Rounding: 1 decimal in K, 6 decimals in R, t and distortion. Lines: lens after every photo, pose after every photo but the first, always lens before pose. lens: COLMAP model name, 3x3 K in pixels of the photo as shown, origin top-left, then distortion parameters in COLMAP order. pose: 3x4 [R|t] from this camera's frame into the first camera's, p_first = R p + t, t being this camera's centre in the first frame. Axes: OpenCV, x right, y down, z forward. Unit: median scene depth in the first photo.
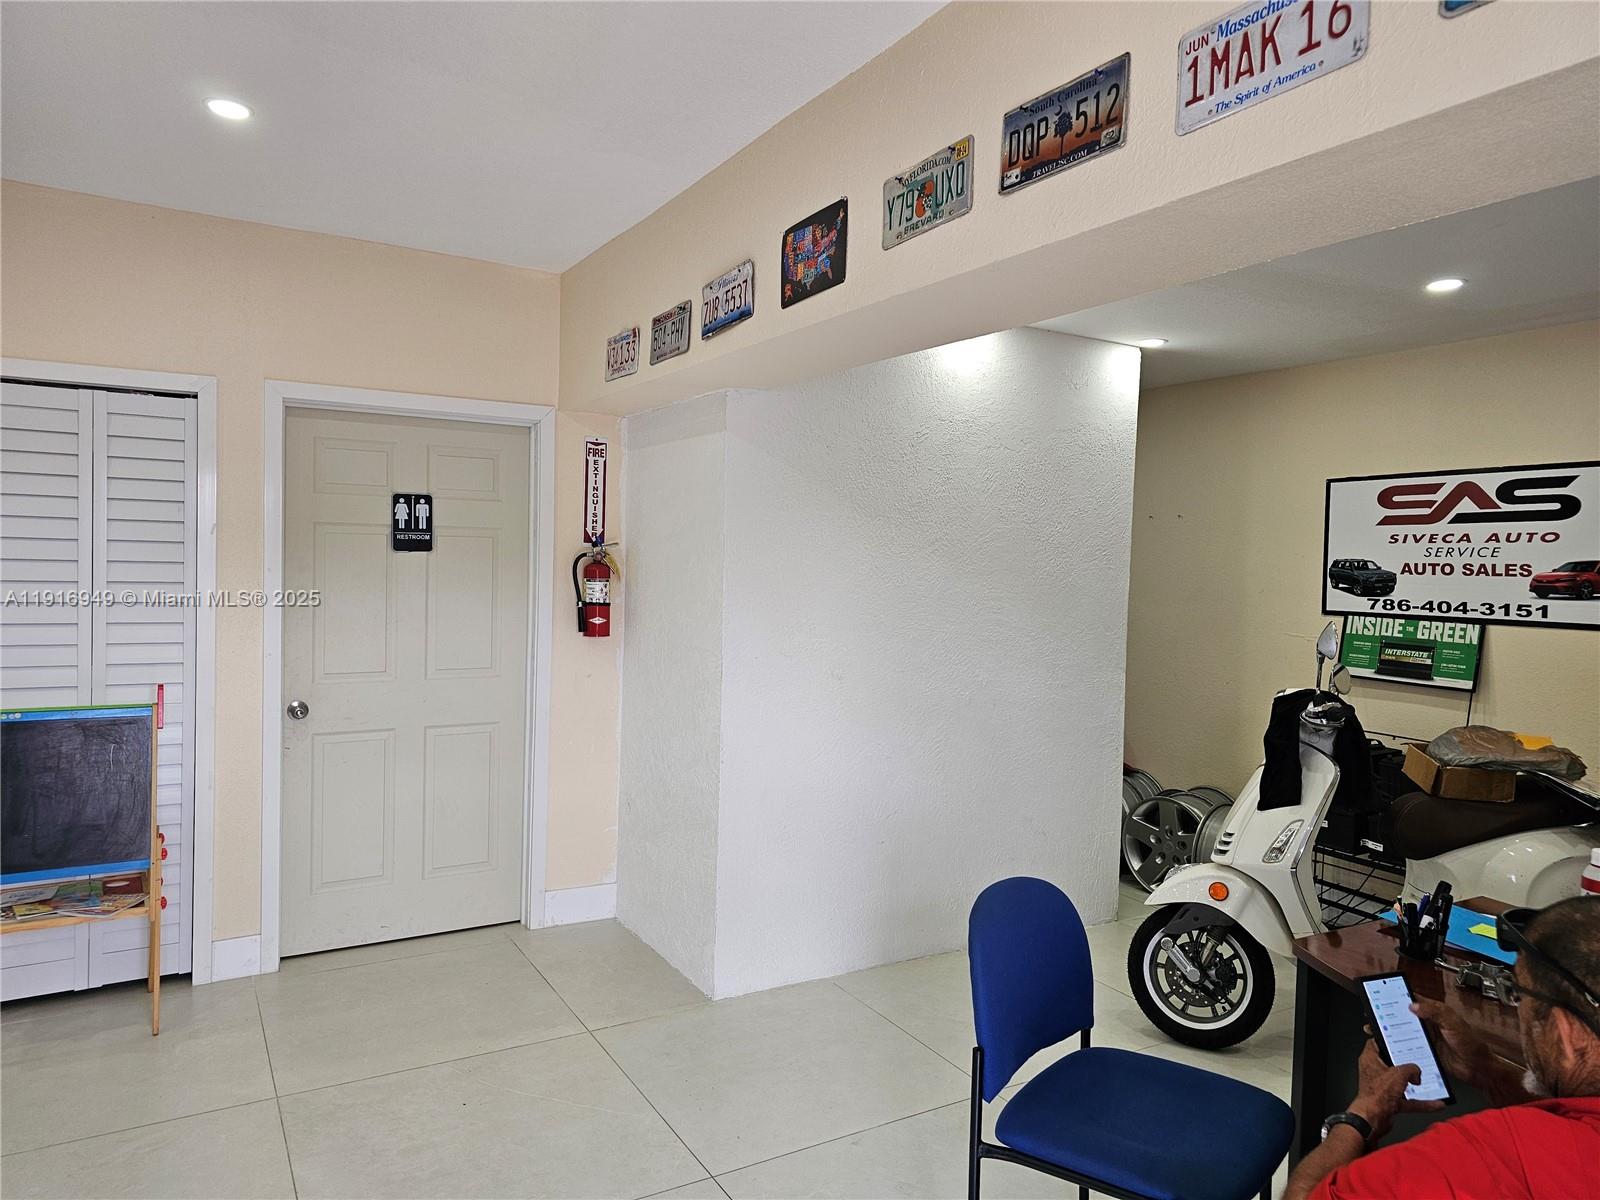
lens RADIAL K [[1062.5, 0, 791.1], [0, 1062.5, 593.2], [0, 0, 1]] dist [0.065450, -0.053240]
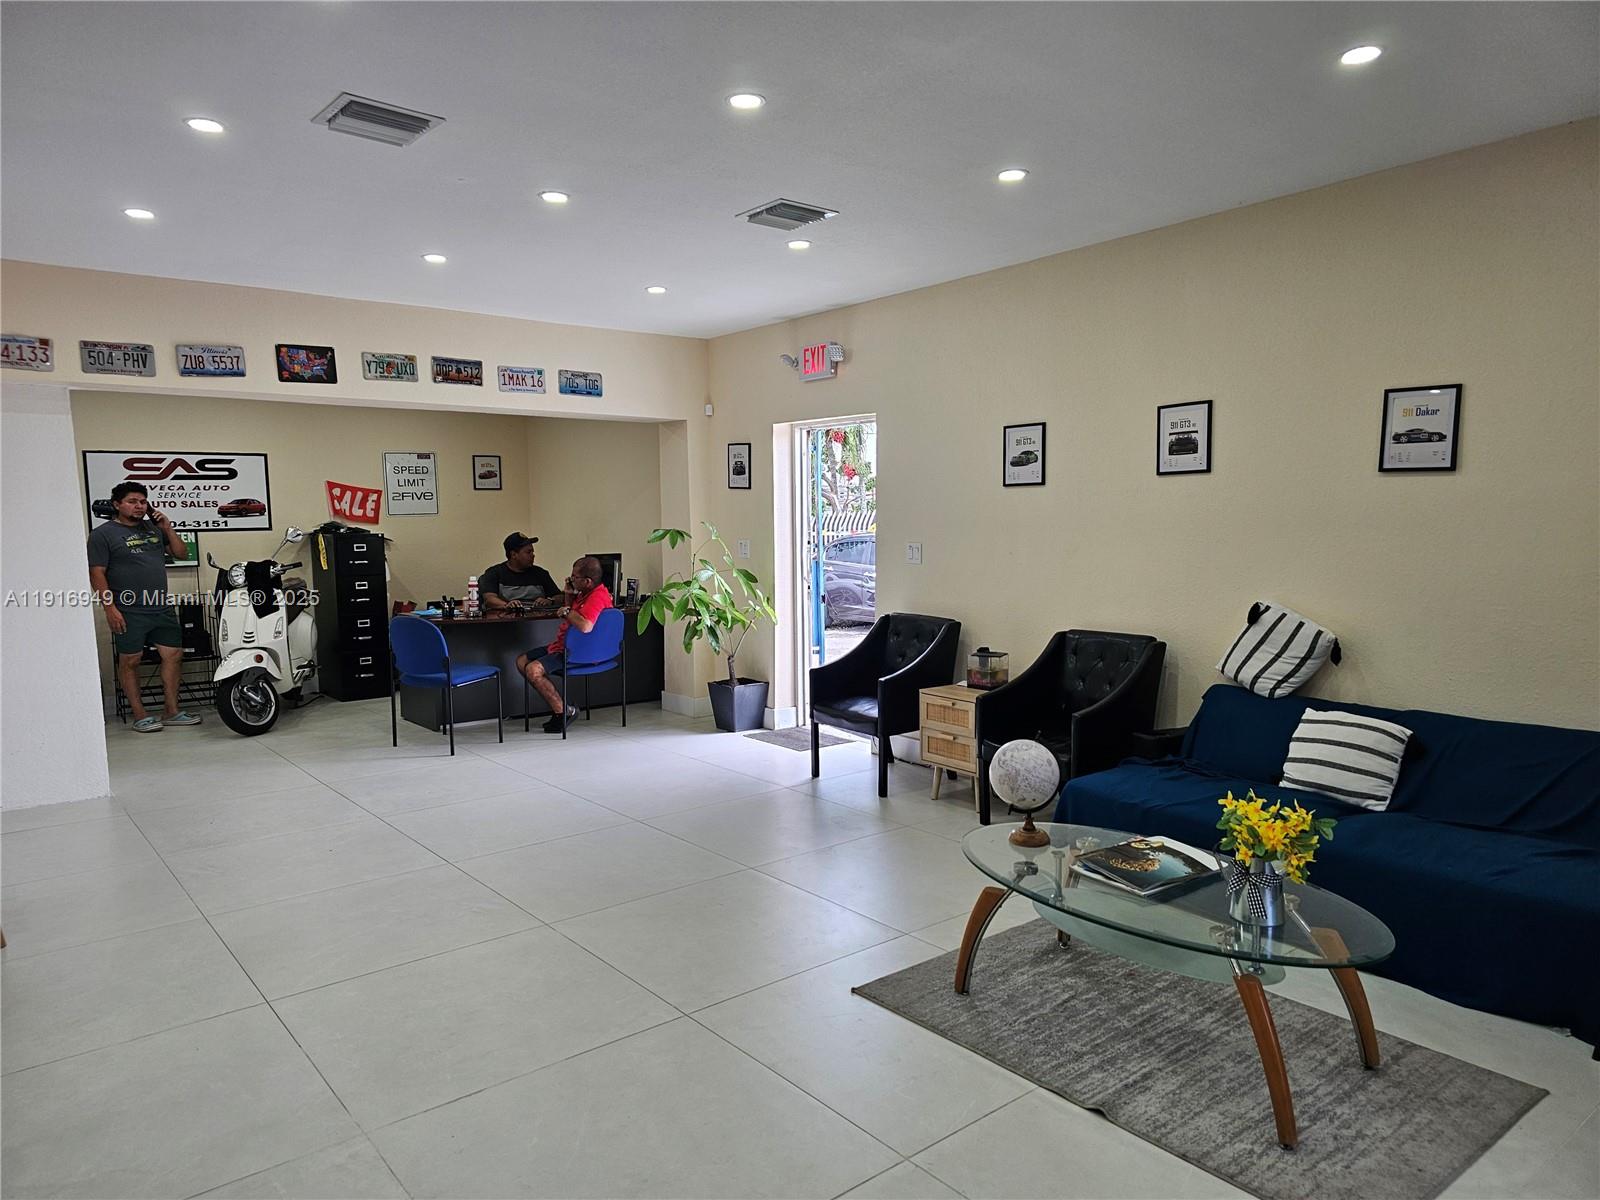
lens RADIAL K [[1062.5, 0, 795.7], [0, 1062.5, 605.8], [0, 0, 1]] dist [0.065450, -0.053240]
pose [[-0.162083, -0.111384, 0.980471, -1.531279], [0.041408, 0.991966, 0.119535, -0.028317], [-0.985908, 0.059974, -0.156169, 0.243904]]
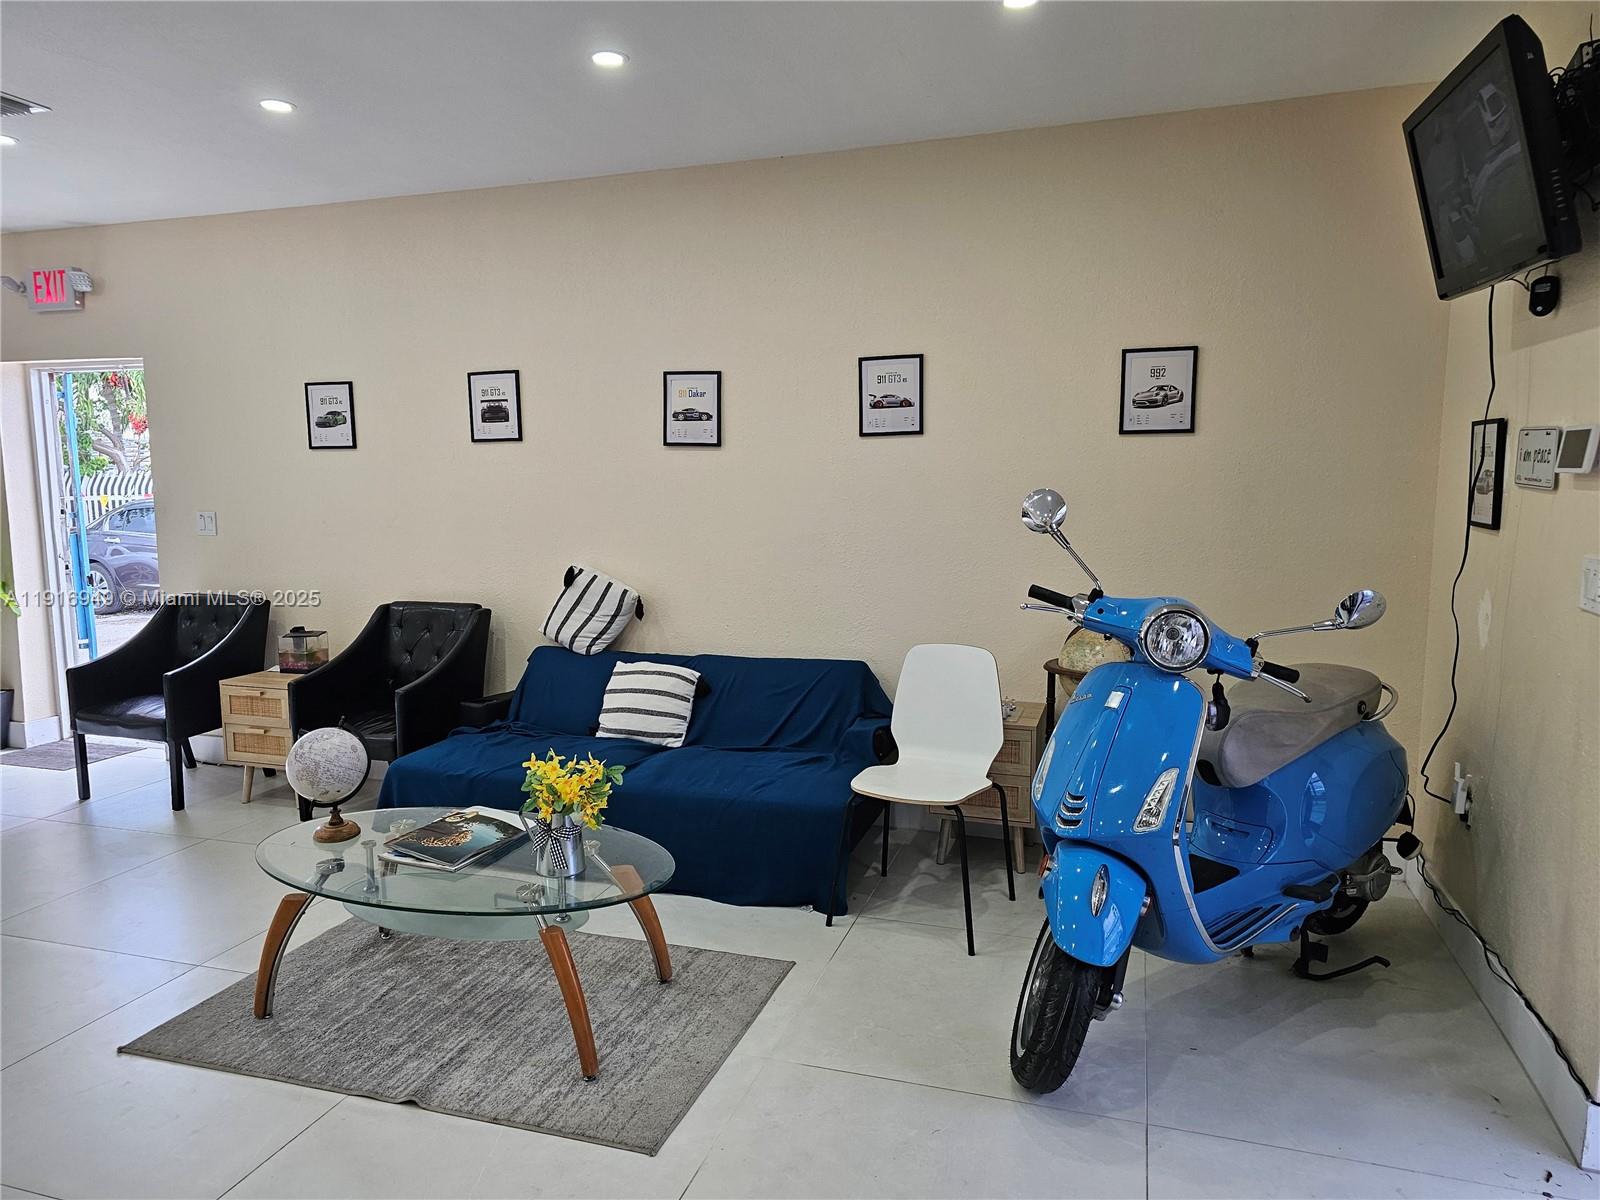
lens RADIAL K [[1062.5, 0, 805.2], [0, 1062.5, 587.5], [0, 0, 1]] dist [0.065450, -0.053240]
pose [[-0.678265, -0.104990, 0.727278, -1.537095], [0.012954, 0.987878, 0.154691, -0.030736], [-0.734703, 0.114343, -0.668683, 0.217113]]
